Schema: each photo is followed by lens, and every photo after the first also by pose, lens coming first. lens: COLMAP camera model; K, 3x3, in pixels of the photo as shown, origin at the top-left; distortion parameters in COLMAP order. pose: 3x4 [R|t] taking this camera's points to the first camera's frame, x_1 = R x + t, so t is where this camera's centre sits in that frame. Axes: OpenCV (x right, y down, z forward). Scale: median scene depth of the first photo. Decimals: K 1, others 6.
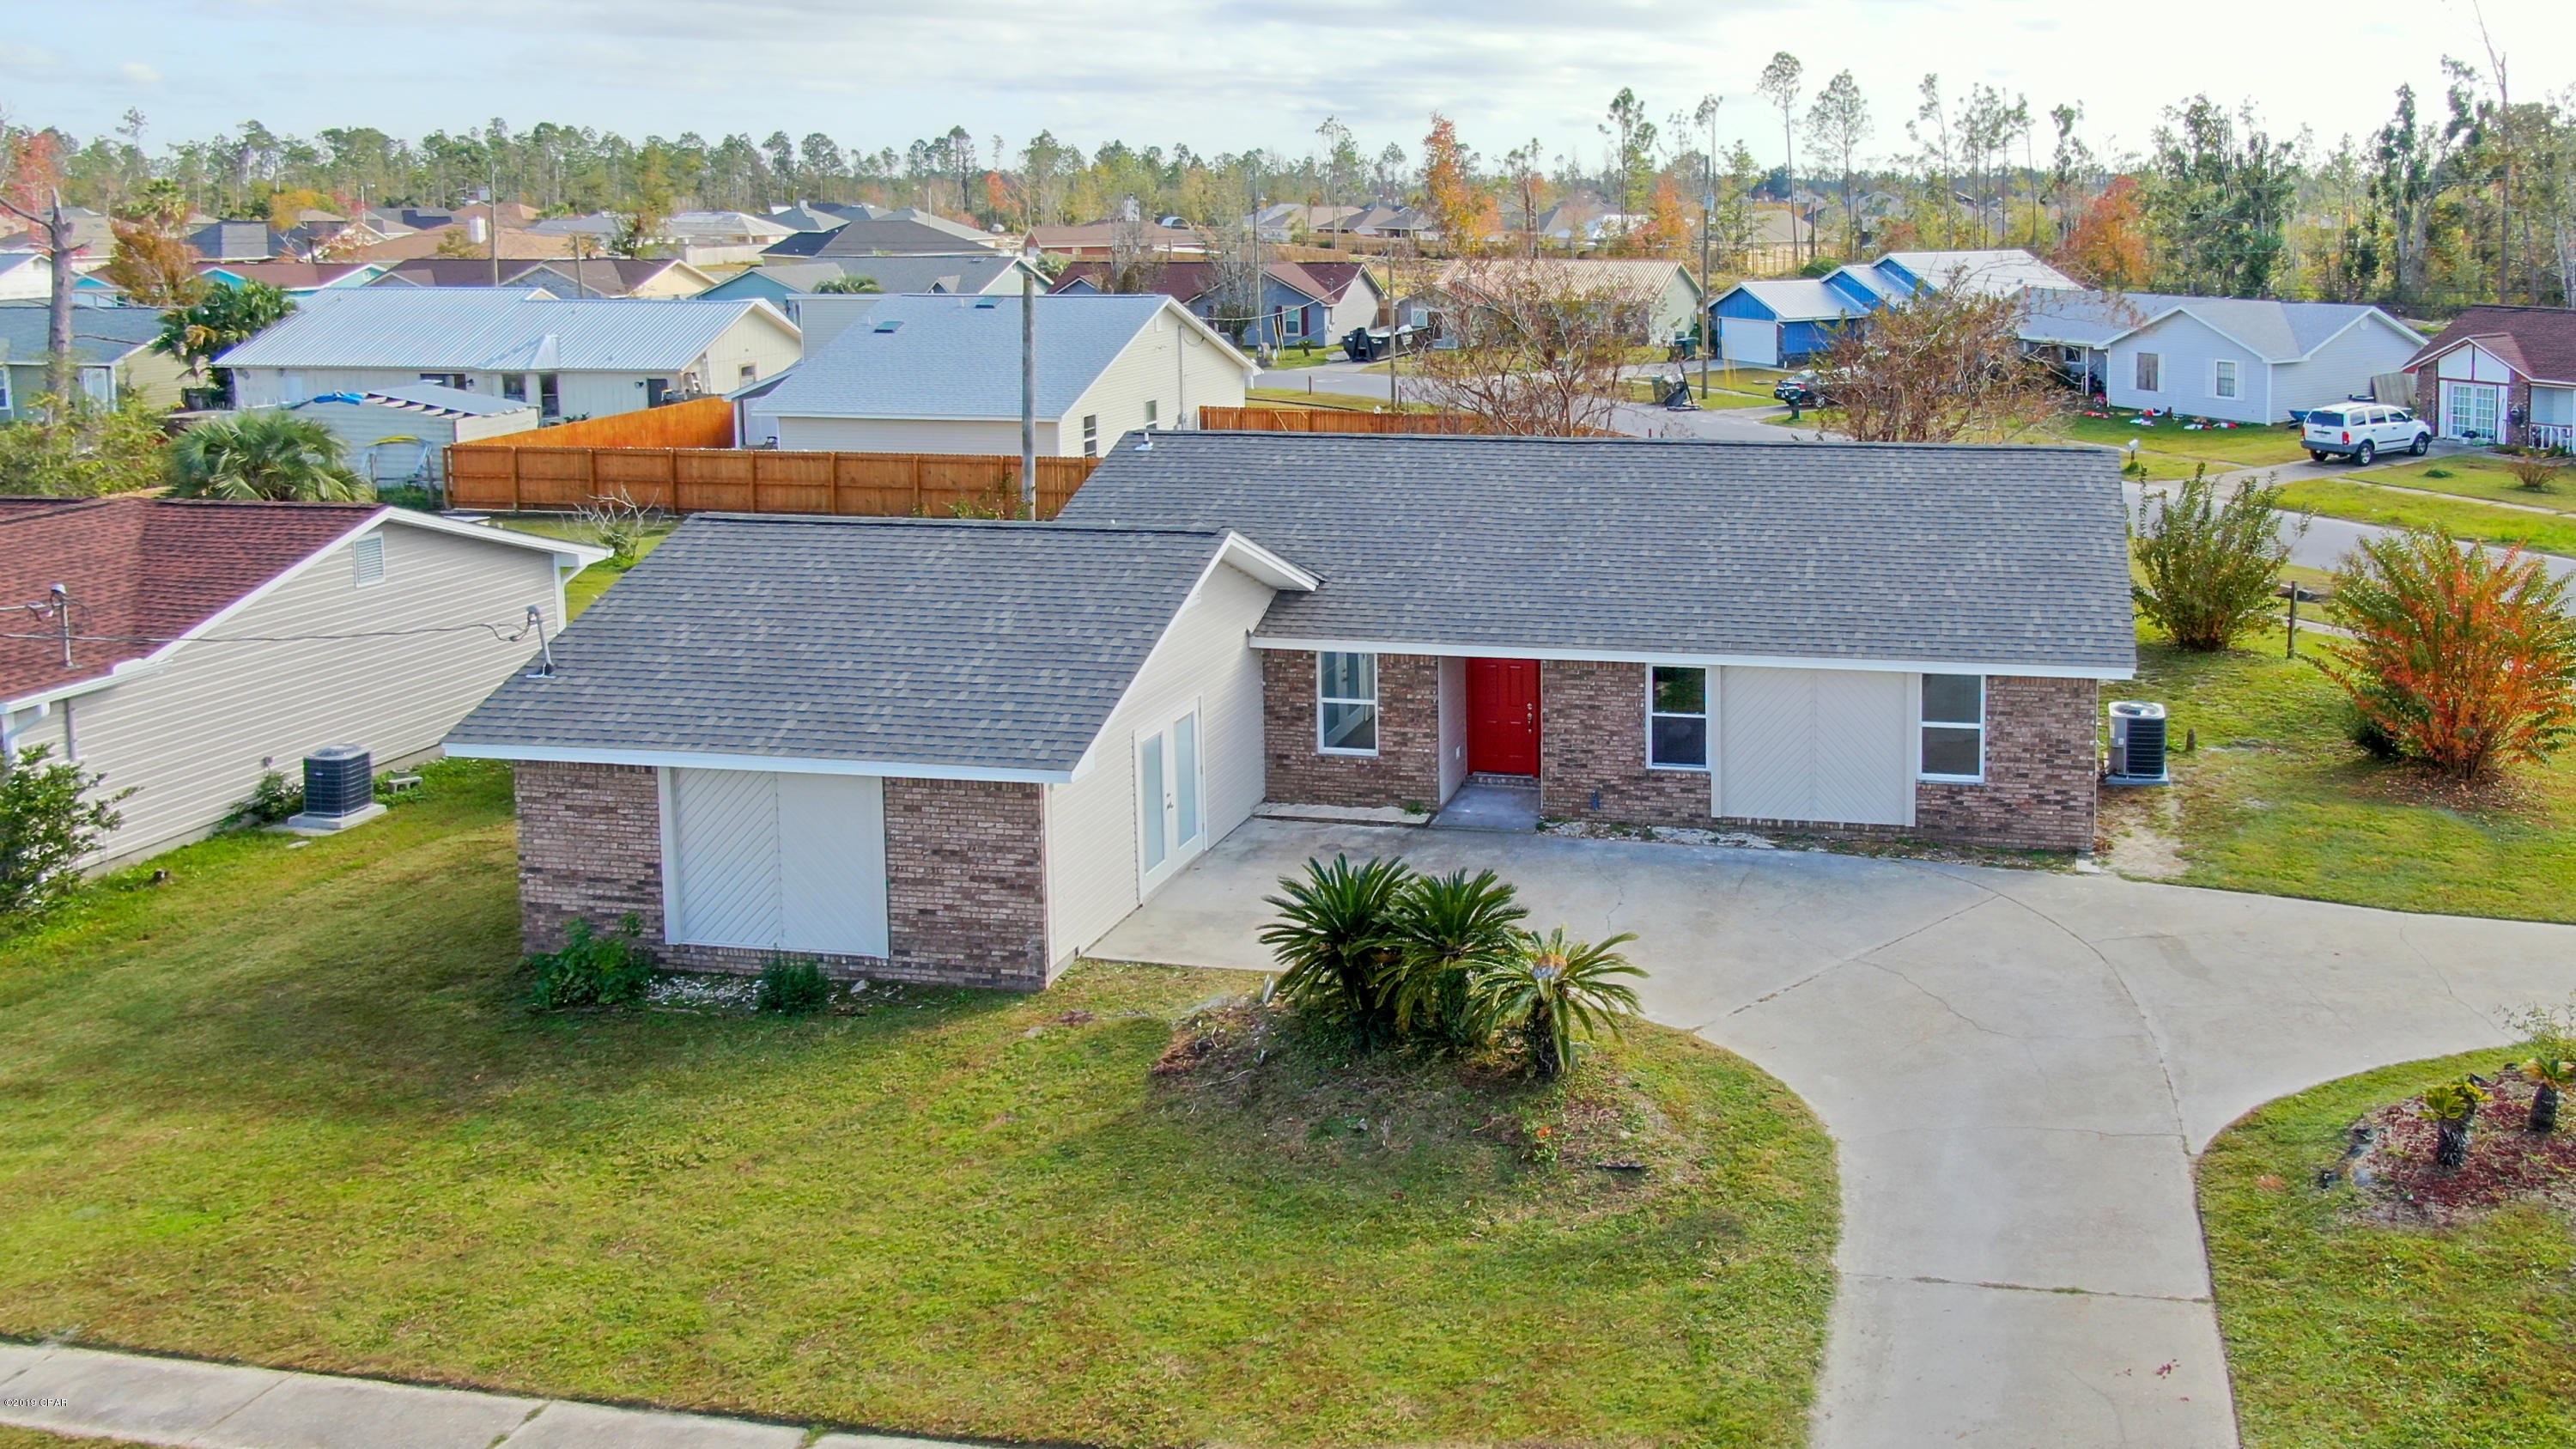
lens RADIAL K [[2148.5, 0, 1288.2], [0, 2148.5, 715.8], [0, 0, 1]] dist [-0.009147, -0.002404]
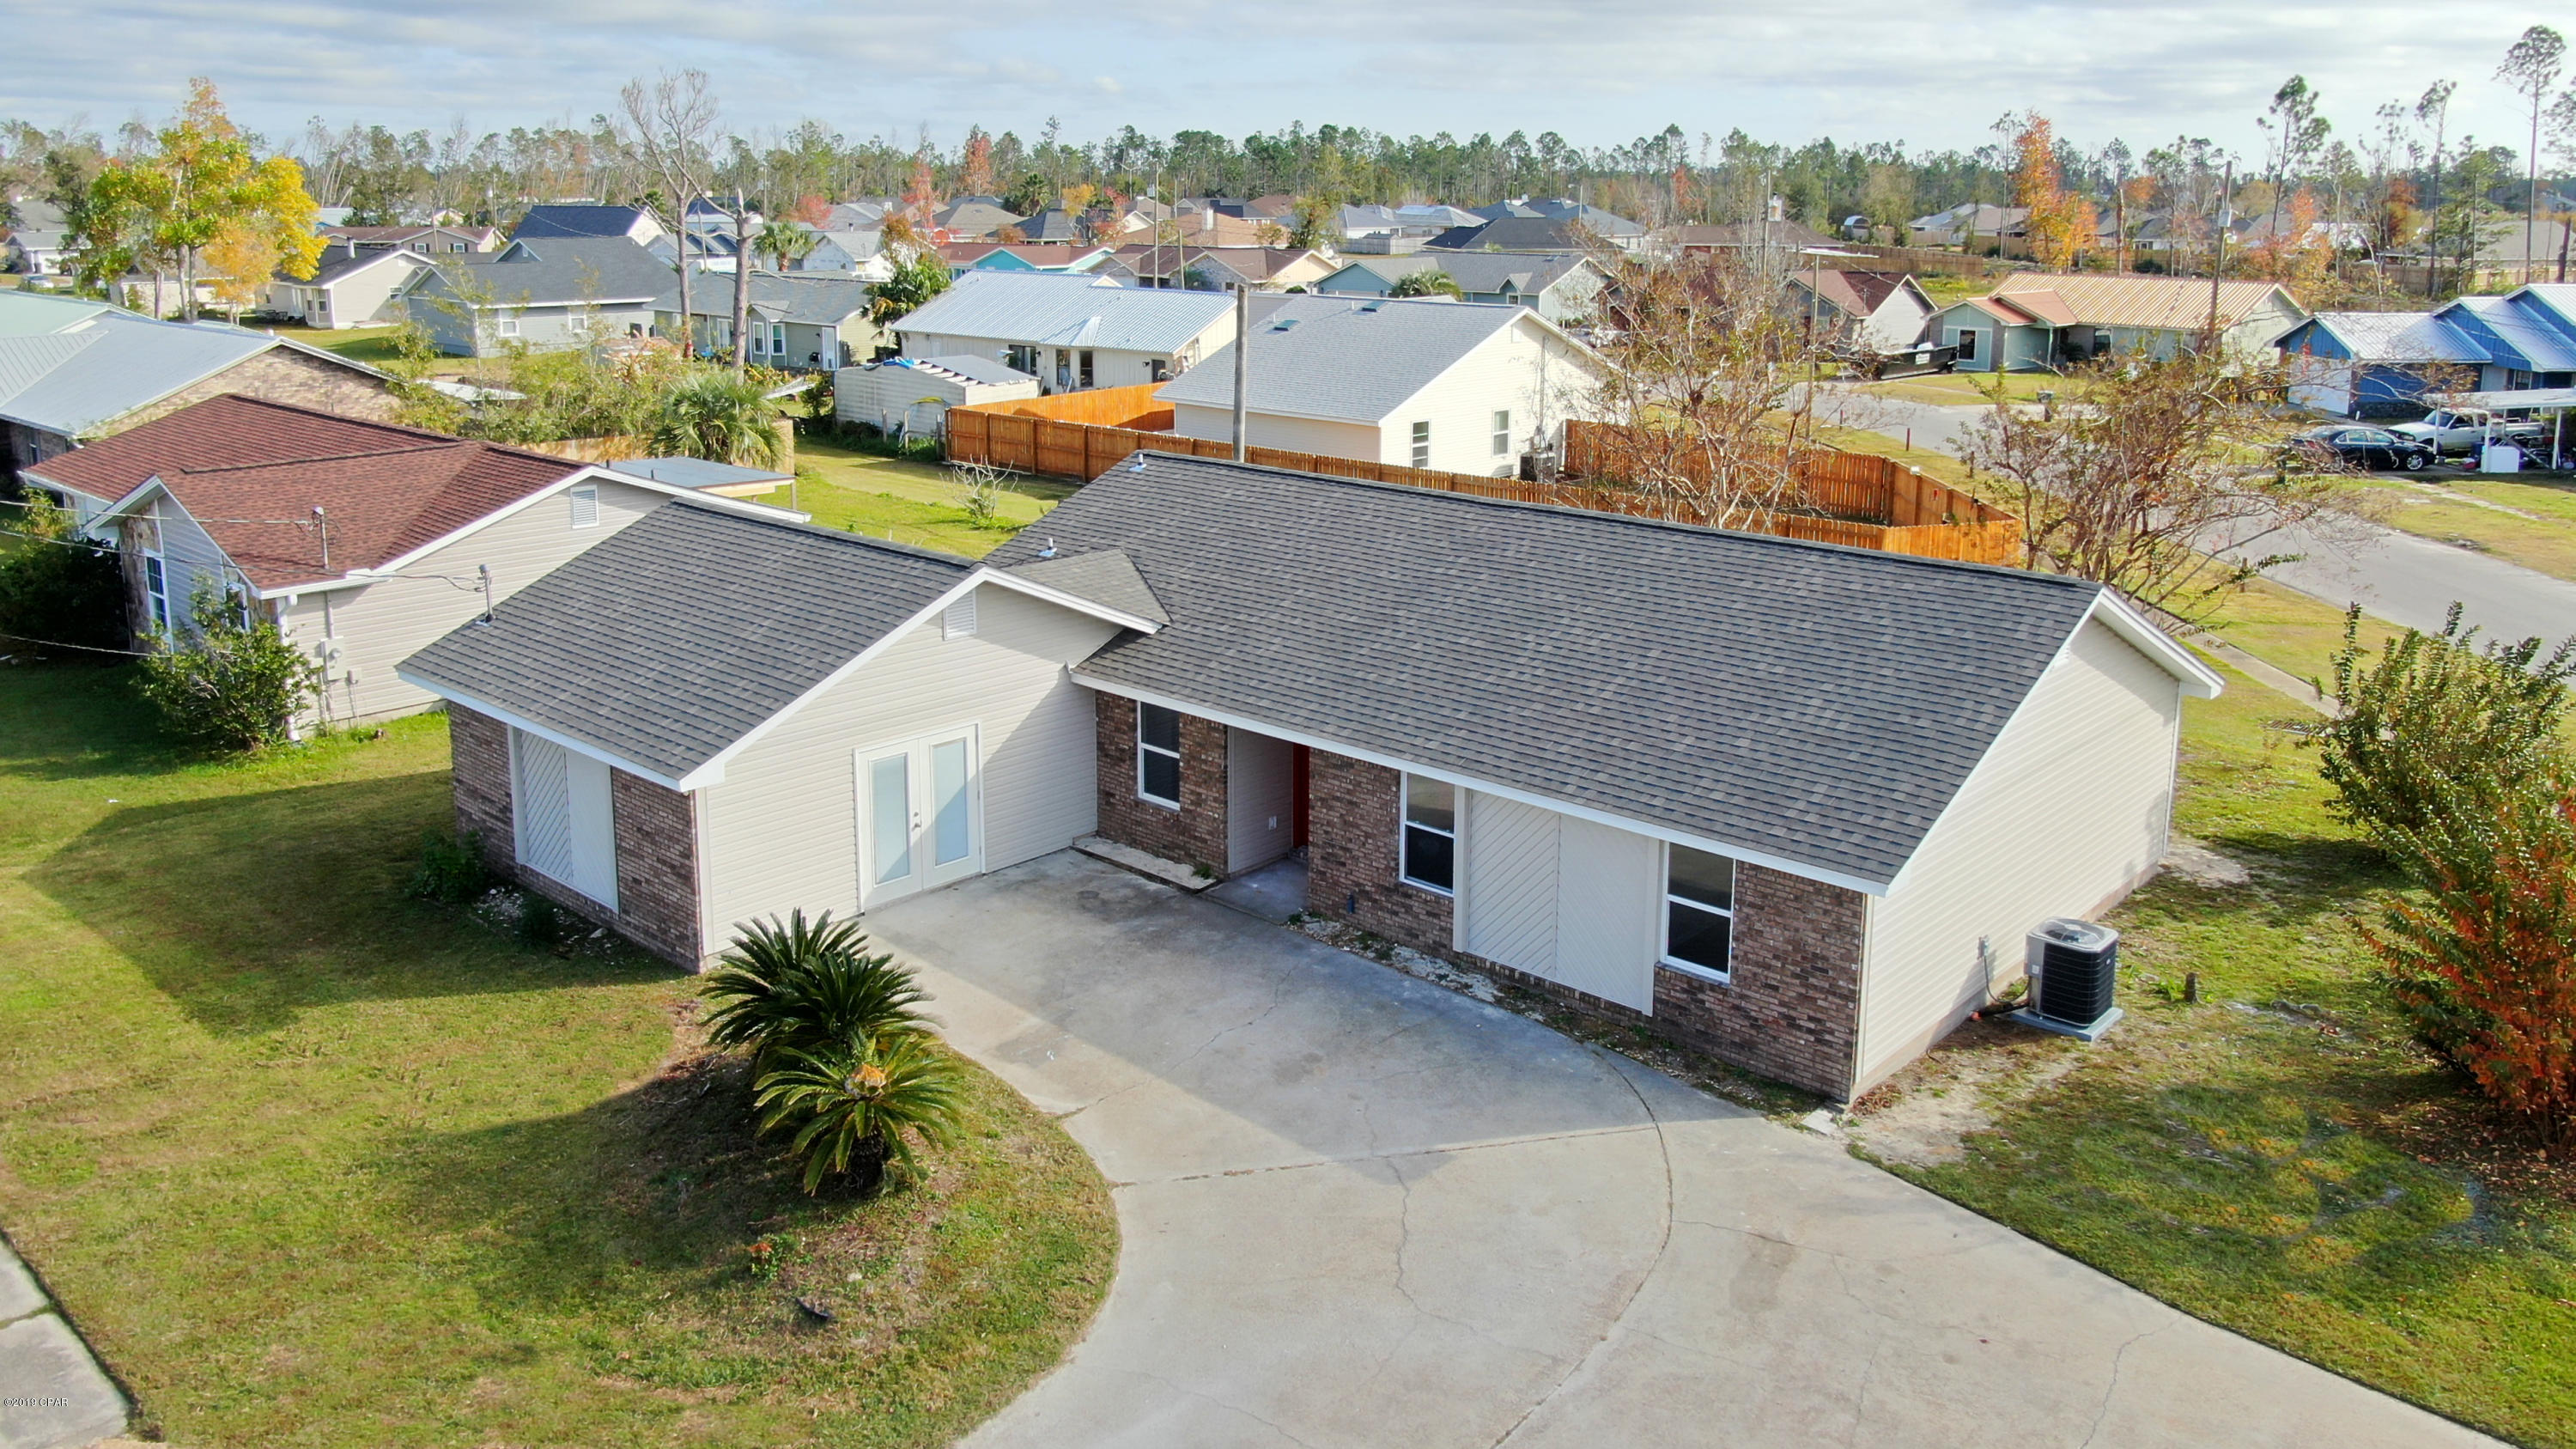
lens RADIAL K [[1864.6, 0, 1288.0], [0, 1864.6, 724.5], [0, 0, 1]] dist [-0.006092, -0.005481]
pose [[0.834550, 0.158594, -0.527613, 0.517892], [-0.130977, 0.987328, 0.089606, -0.101404], [0.535137, -0.005675, 0.844746, 0.312570]]
